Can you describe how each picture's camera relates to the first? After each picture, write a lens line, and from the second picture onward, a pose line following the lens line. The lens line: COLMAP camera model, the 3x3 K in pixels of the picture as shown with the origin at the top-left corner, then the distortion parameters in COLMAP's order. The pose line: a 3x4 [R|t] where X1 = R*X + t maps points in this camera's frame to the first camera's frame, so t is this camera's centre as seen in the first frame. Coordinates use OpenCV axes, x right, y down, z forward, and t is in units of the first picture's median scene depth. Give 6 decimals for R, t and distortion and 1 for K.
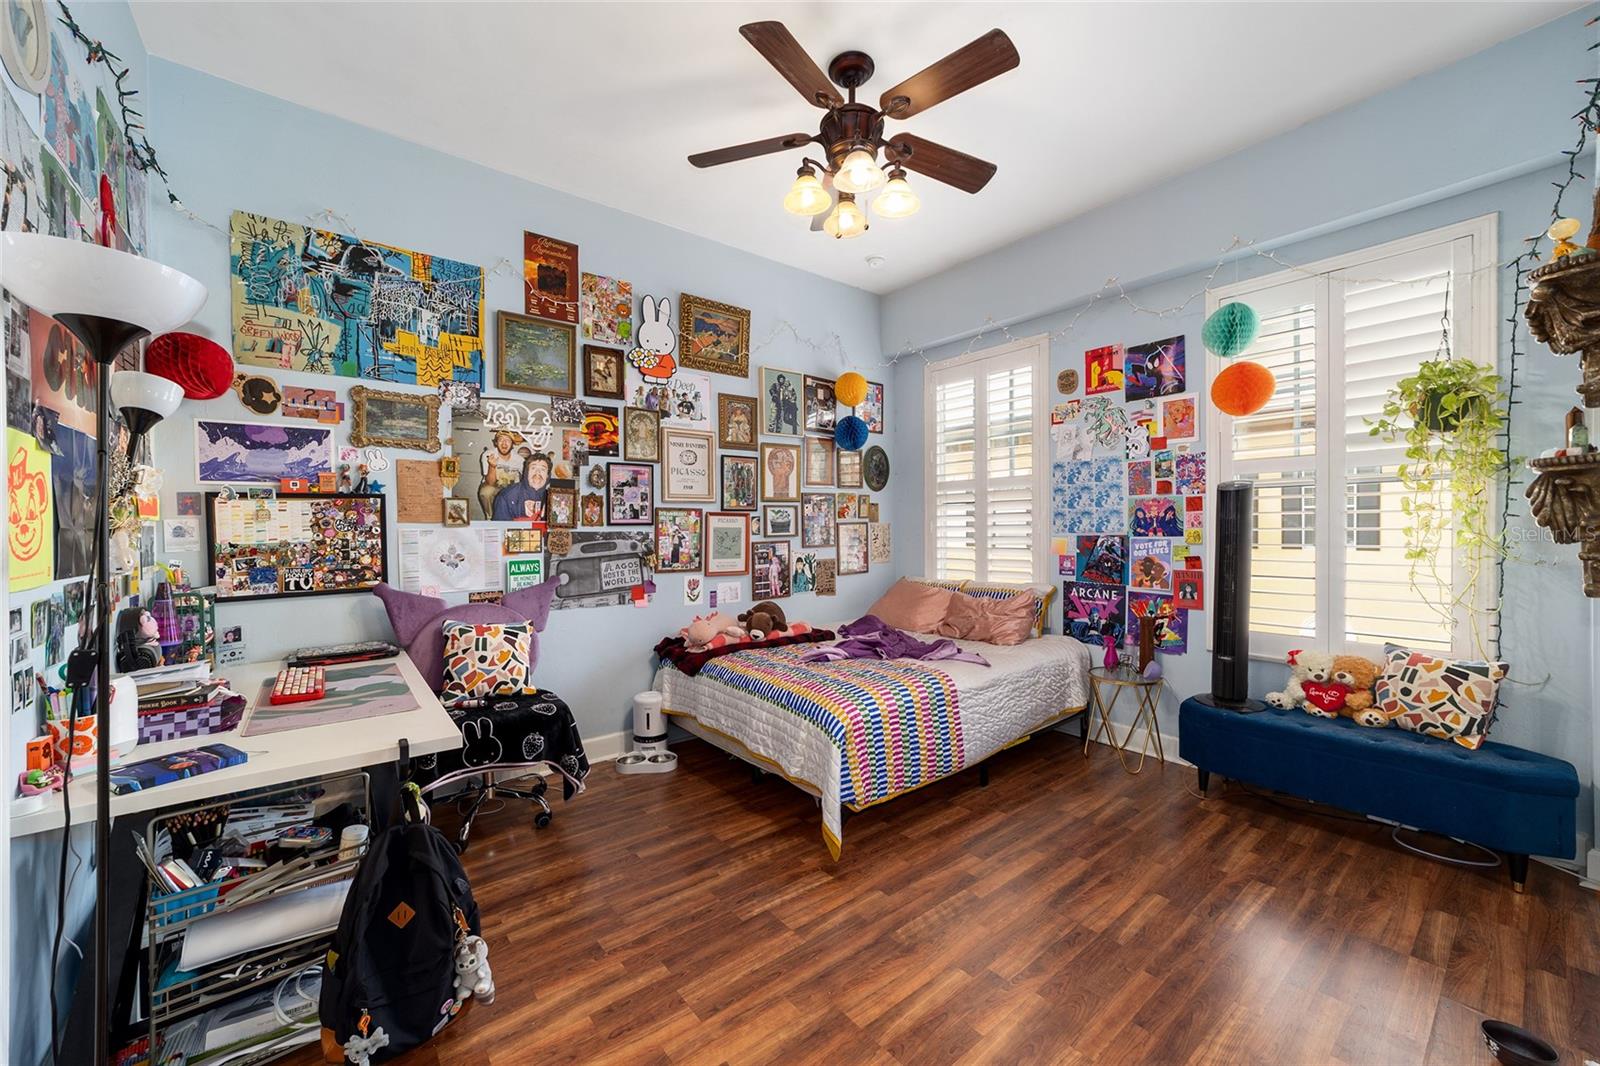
lens RADIAL K [[615.0, 0, 785.8], [0, 615.0, 533.4], [0, 0, 1]] dist [-0.017161, 0.007780]
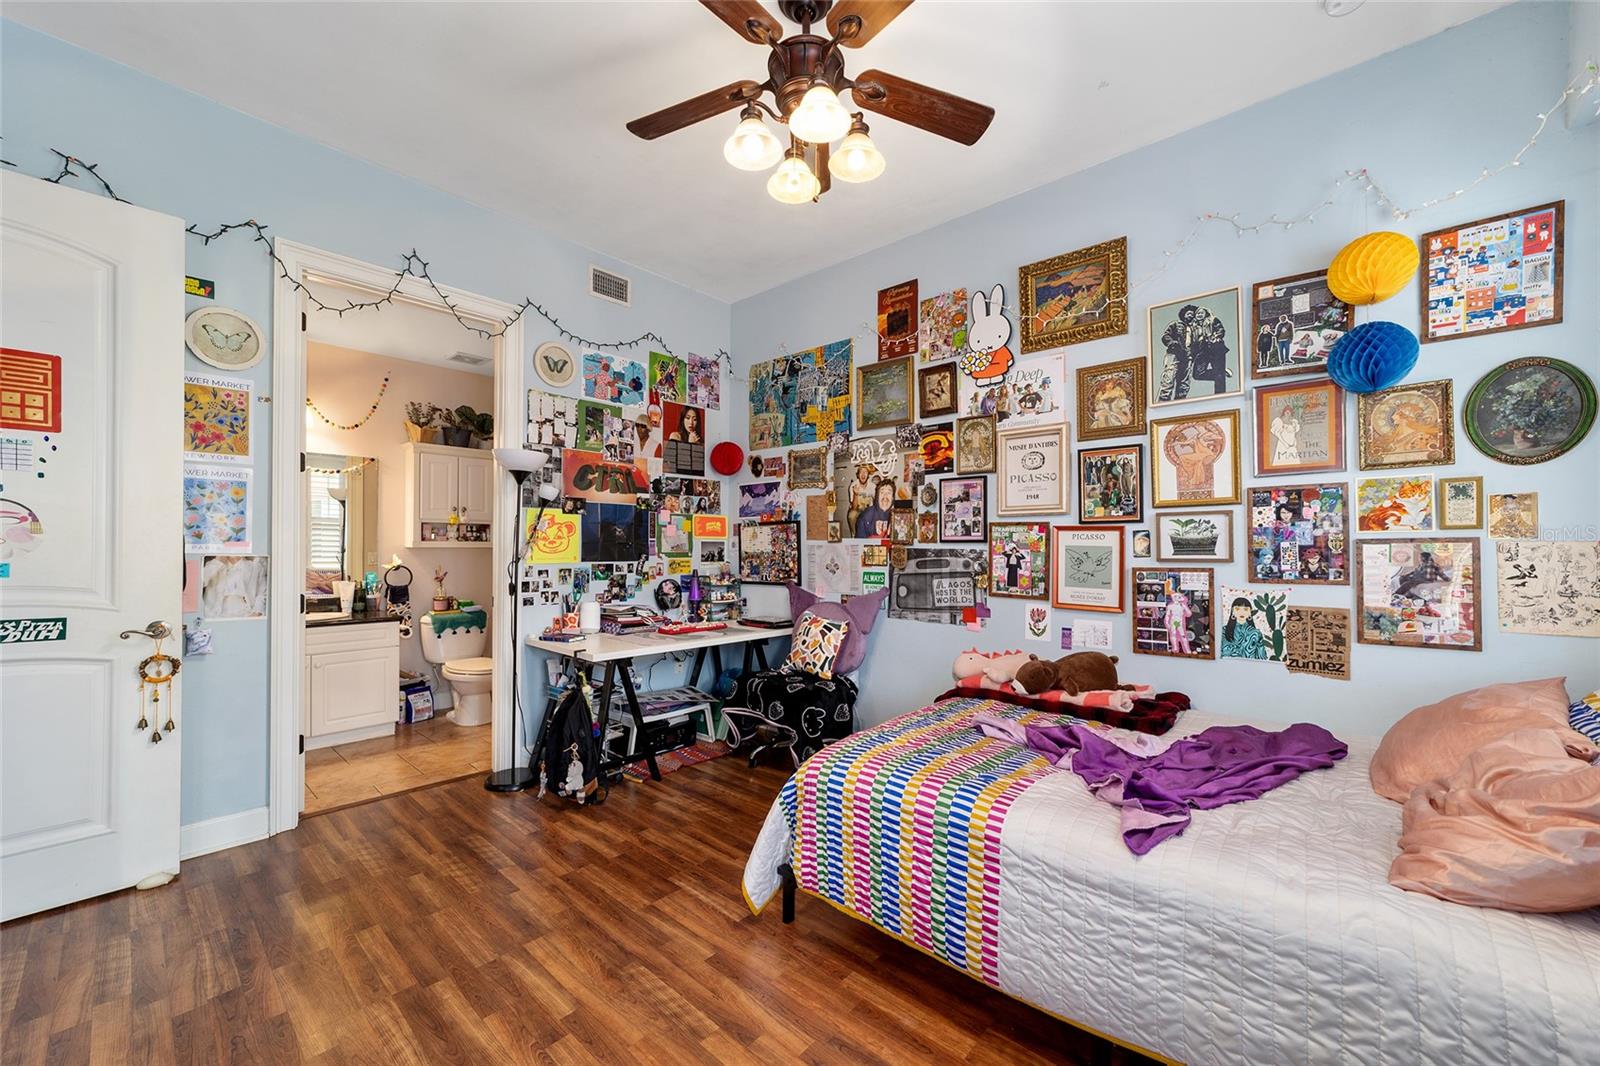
lens RADIAL K [[615.0, 0, 802.4], [0, 615.0, 546.3], [0, 0, 1]] dist [-0.017161, 0.007780]
pose [[0.182626, 0.008037, -0.983150, 0.644960], [-0.017104, 0.999841, 0.004996, -0.007838], [0.983034, 0.015904, 0.182734, 0.591903]]
